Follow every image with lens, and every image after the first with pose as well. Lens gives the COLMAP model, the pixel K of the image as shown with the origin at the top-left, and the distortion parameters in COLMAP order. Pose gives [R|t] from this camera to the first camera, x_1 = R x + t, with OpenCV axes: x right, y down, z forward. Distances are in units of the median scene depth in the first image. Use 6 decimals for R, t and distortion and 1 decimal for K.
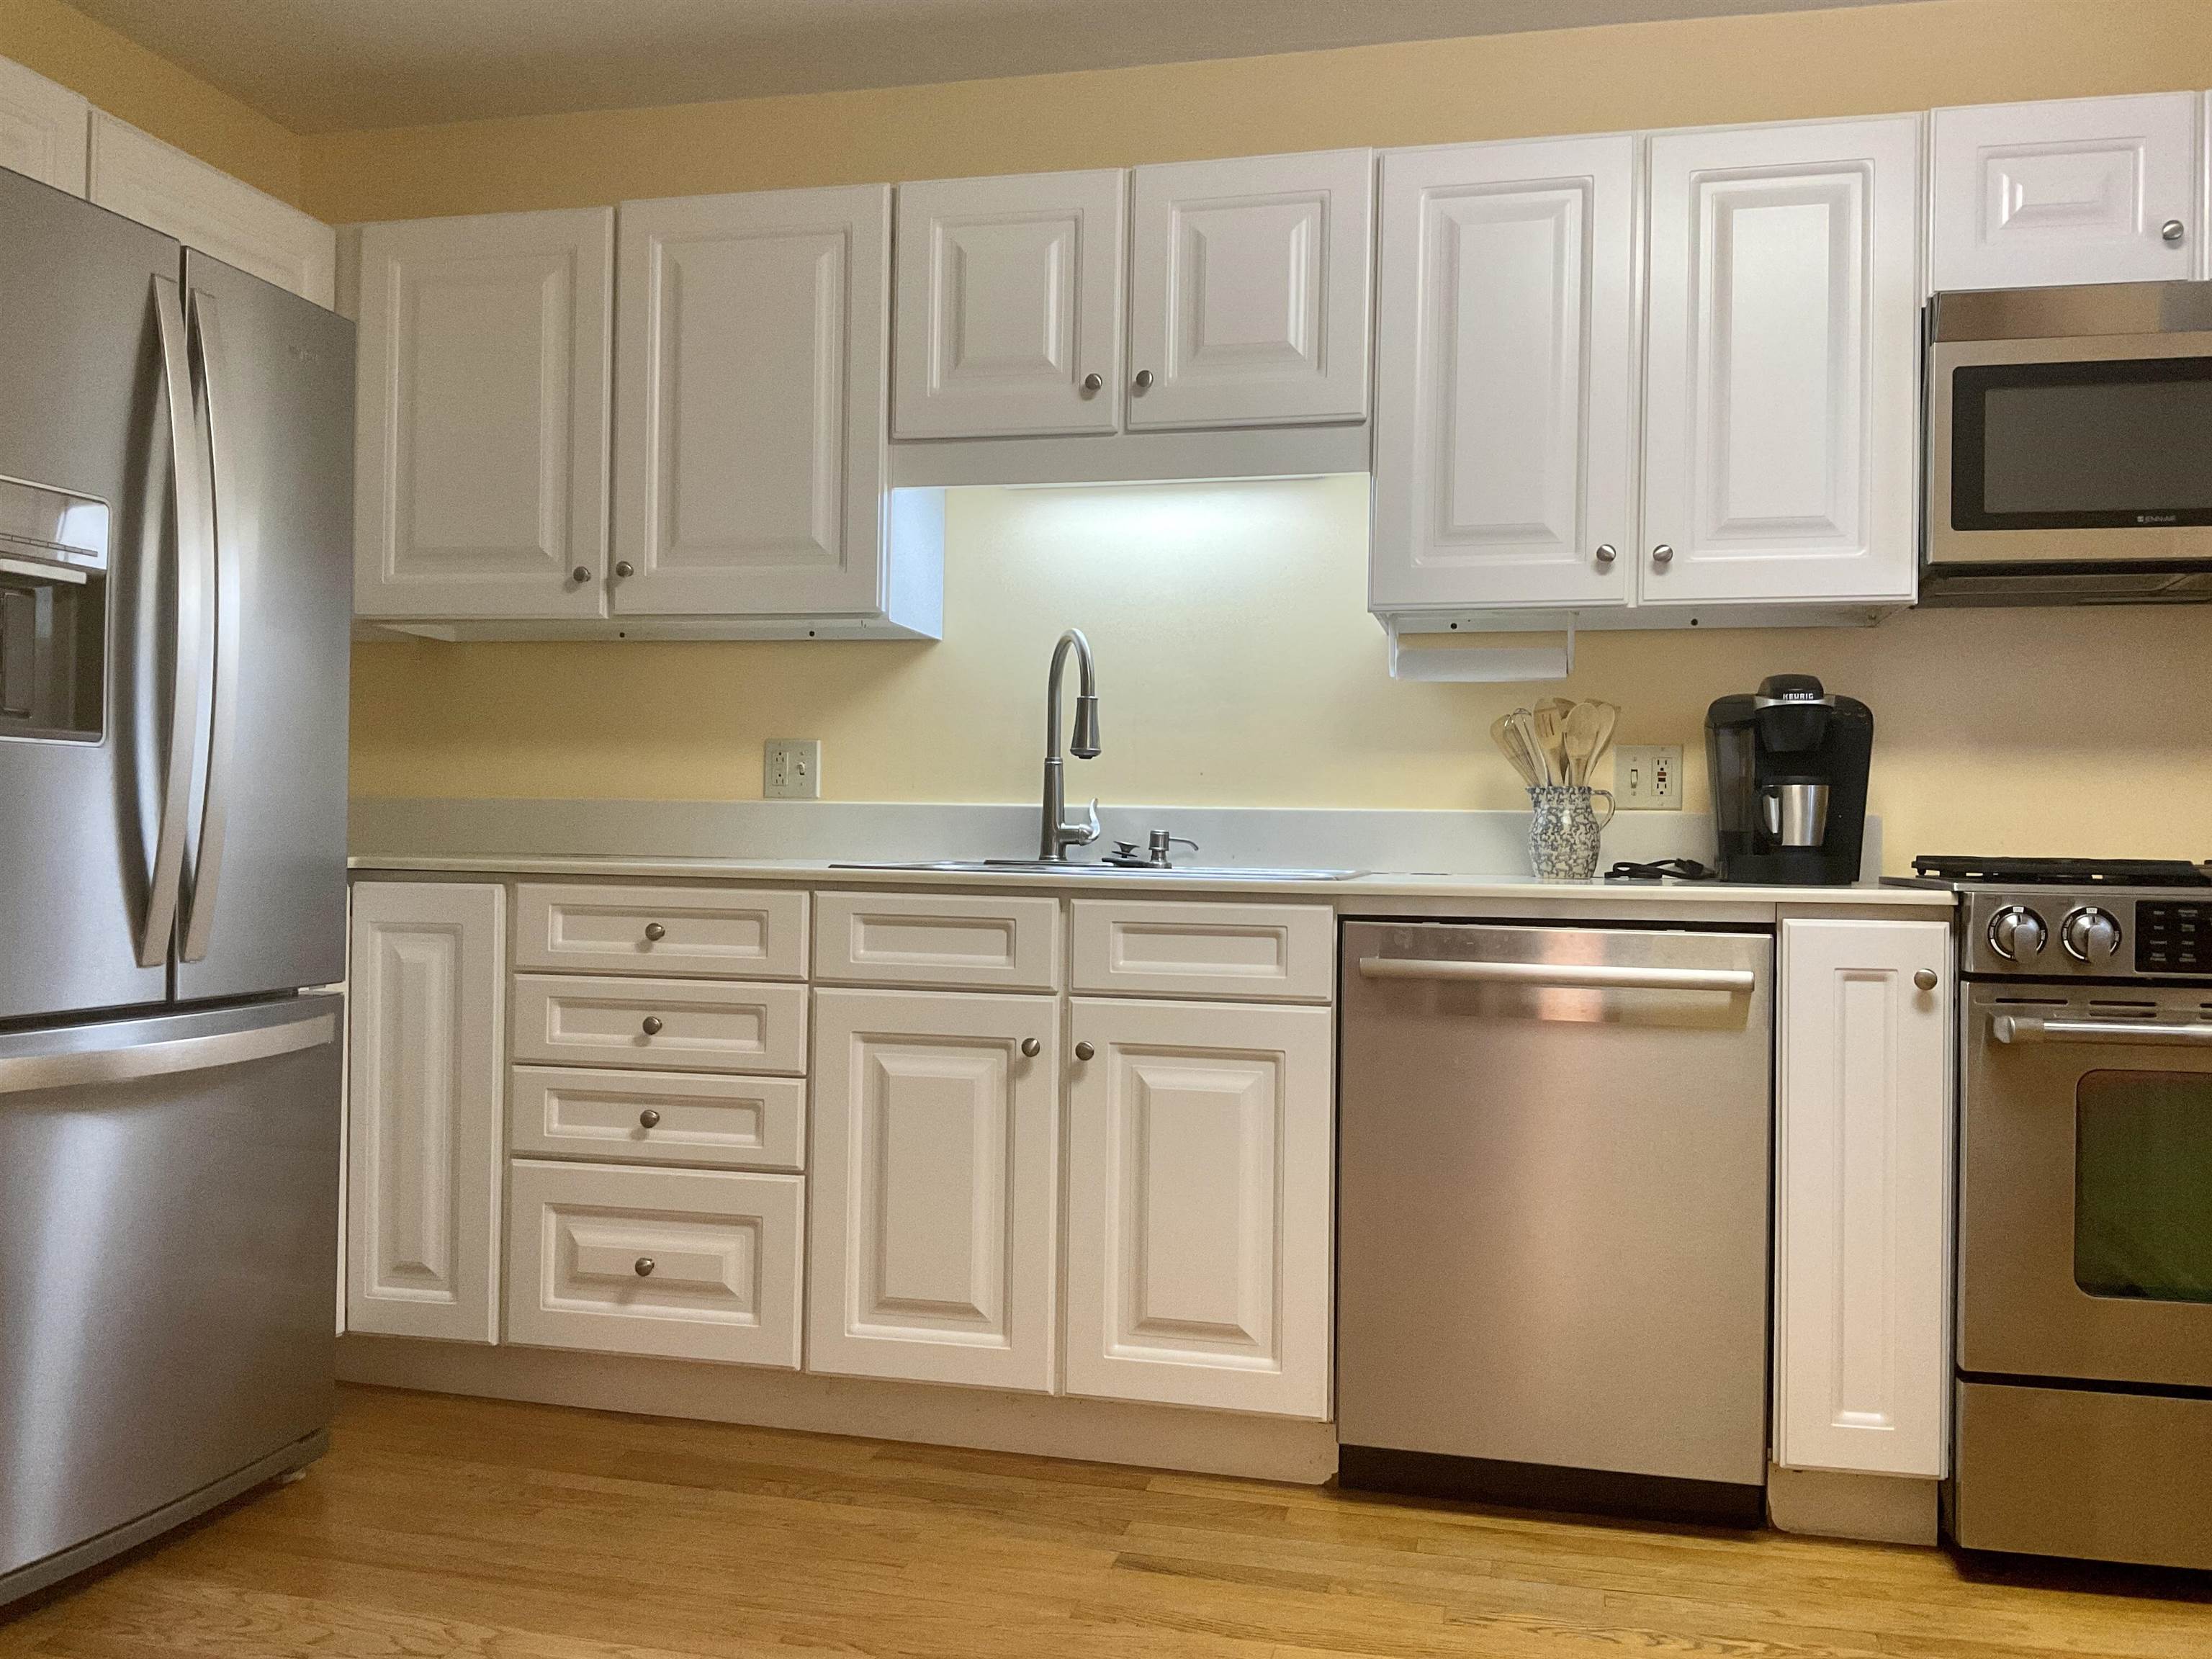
lens RADIAL K [[1817.6, 0, 1106.0], [0, 1817.6, 829.5], [0, 0, 1]] dist [0.111208, -0.253523]
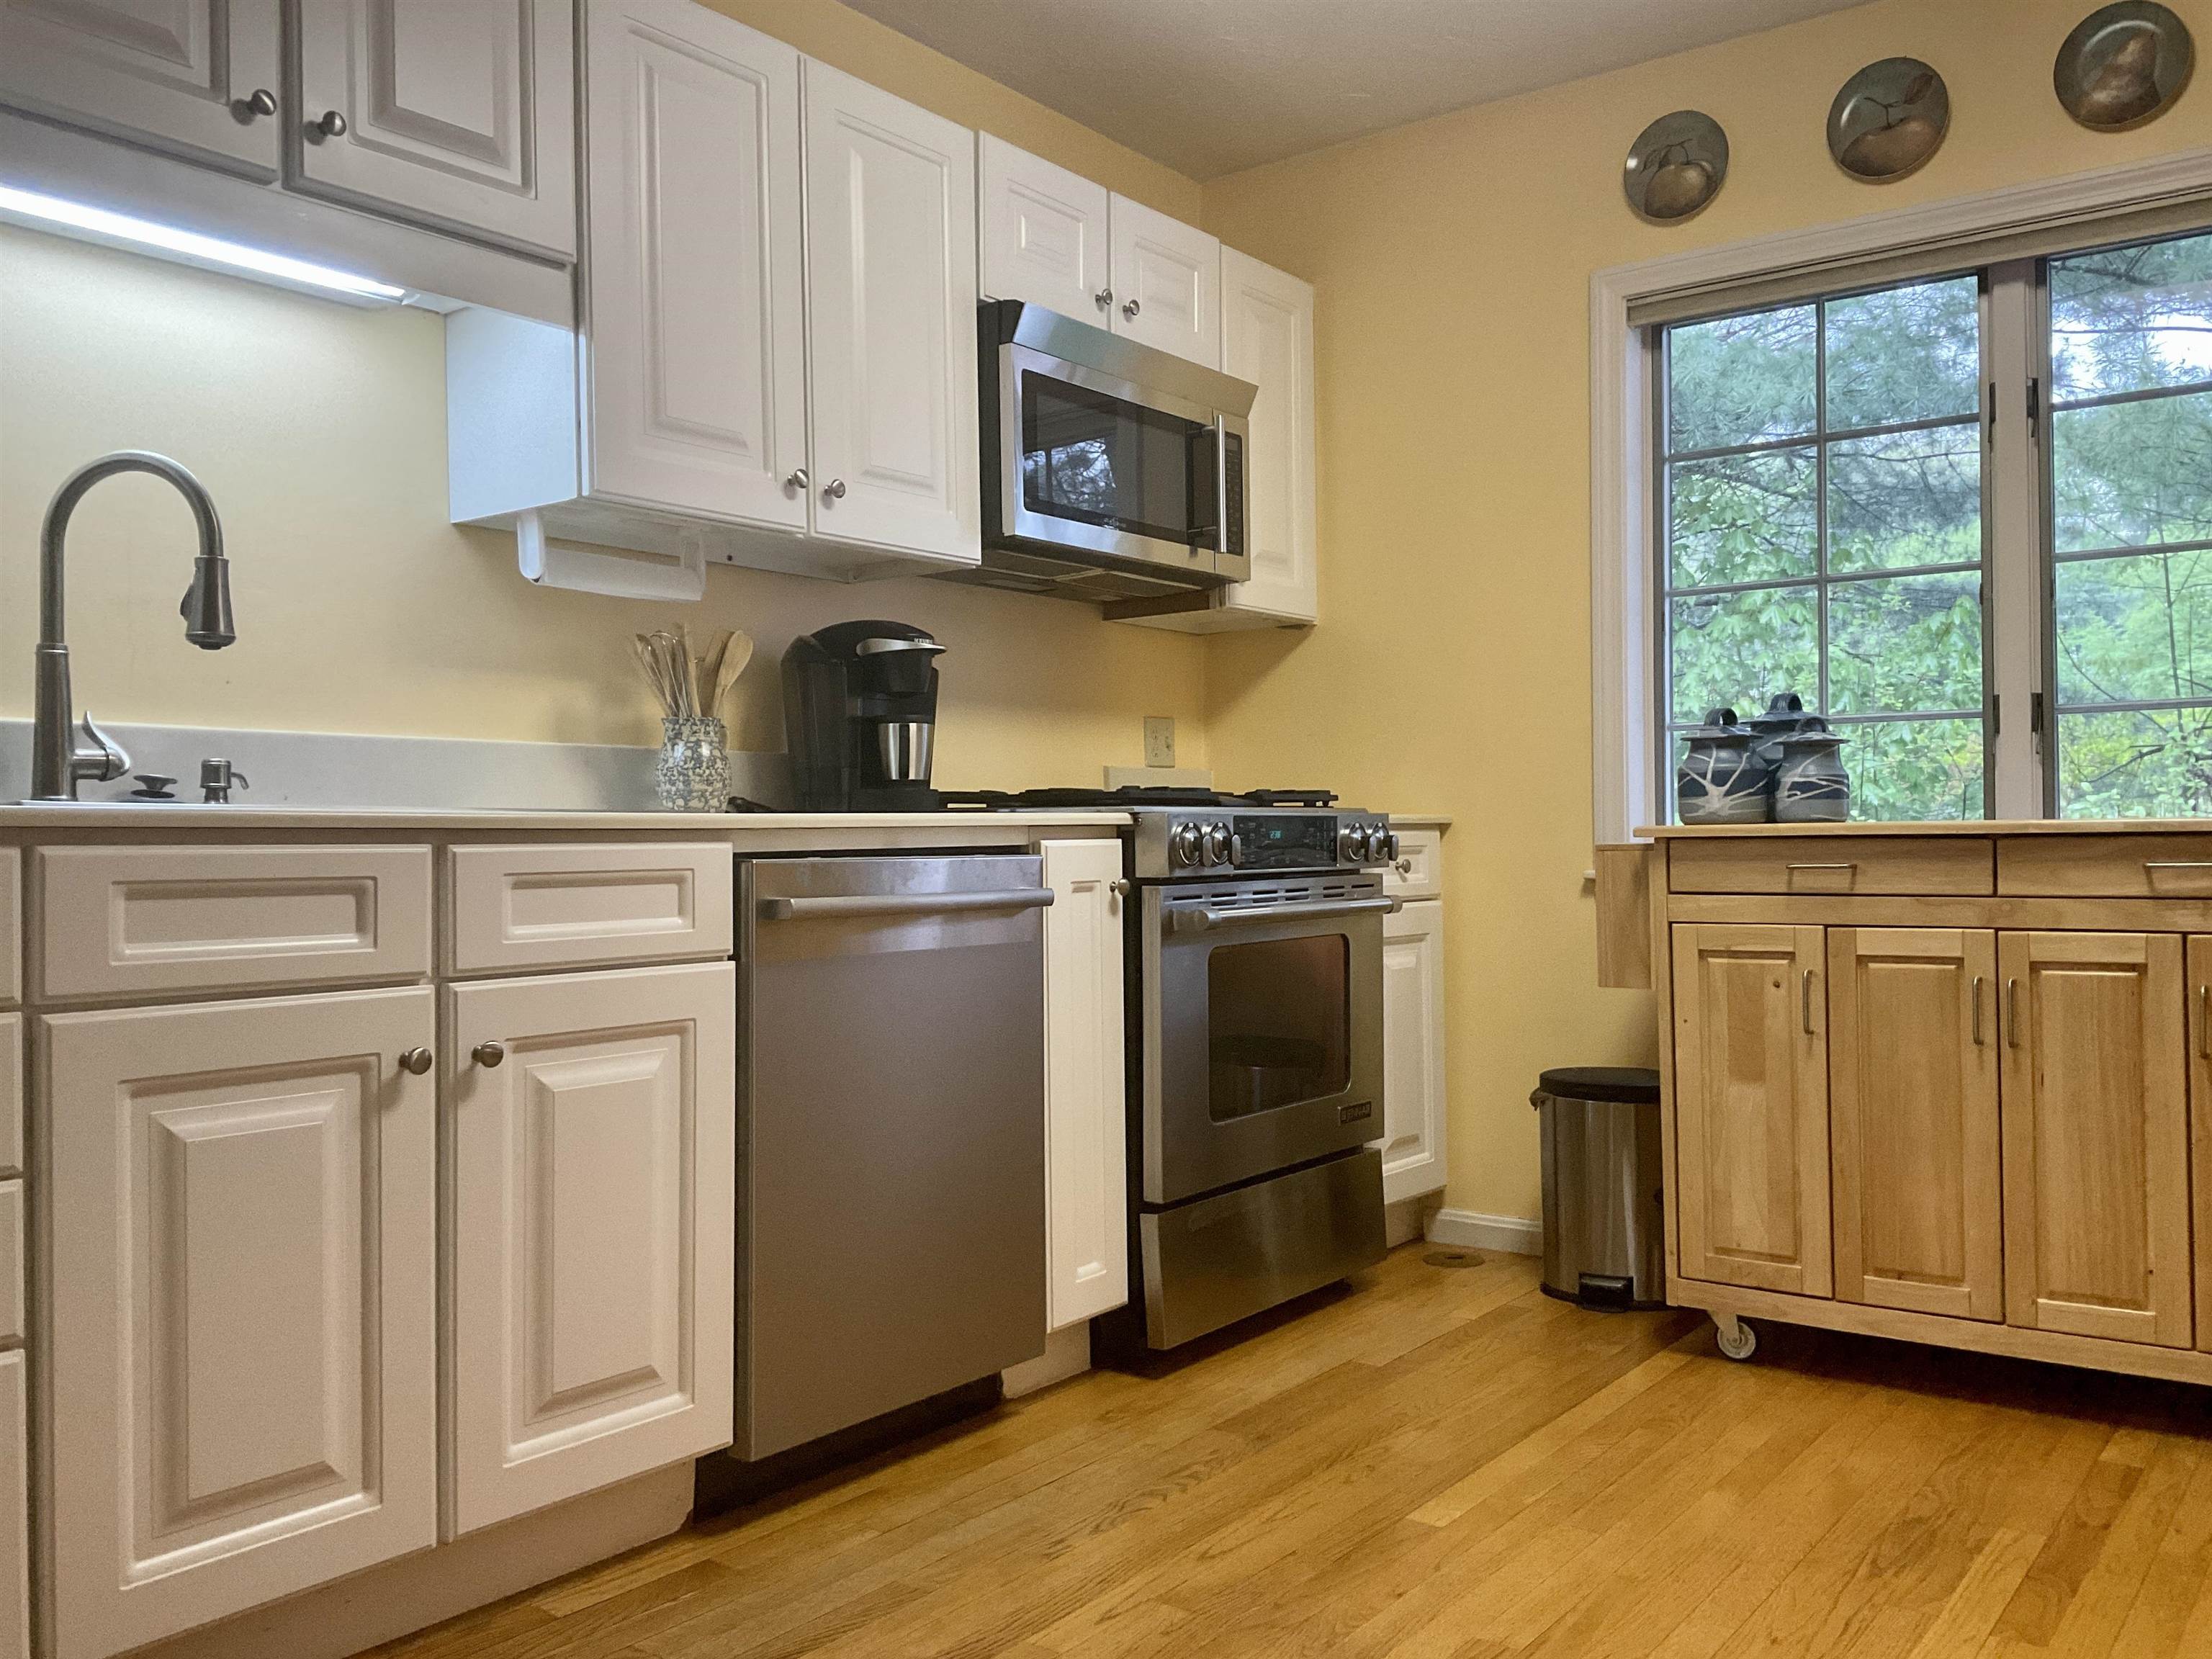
lens RADIAL K [[1817.6, 0, 1106.0], [0, 1817.6, 829.5], [0, 0, 1]] dist [0.111208, -0.253523]
pose [[0.390612, -0.015781, 0.920420, -0.572989], [0.009420, 0.999869, 0.013146, 0.025248], [-0.920507, 0.003535, 0.390710, 0.483954]]
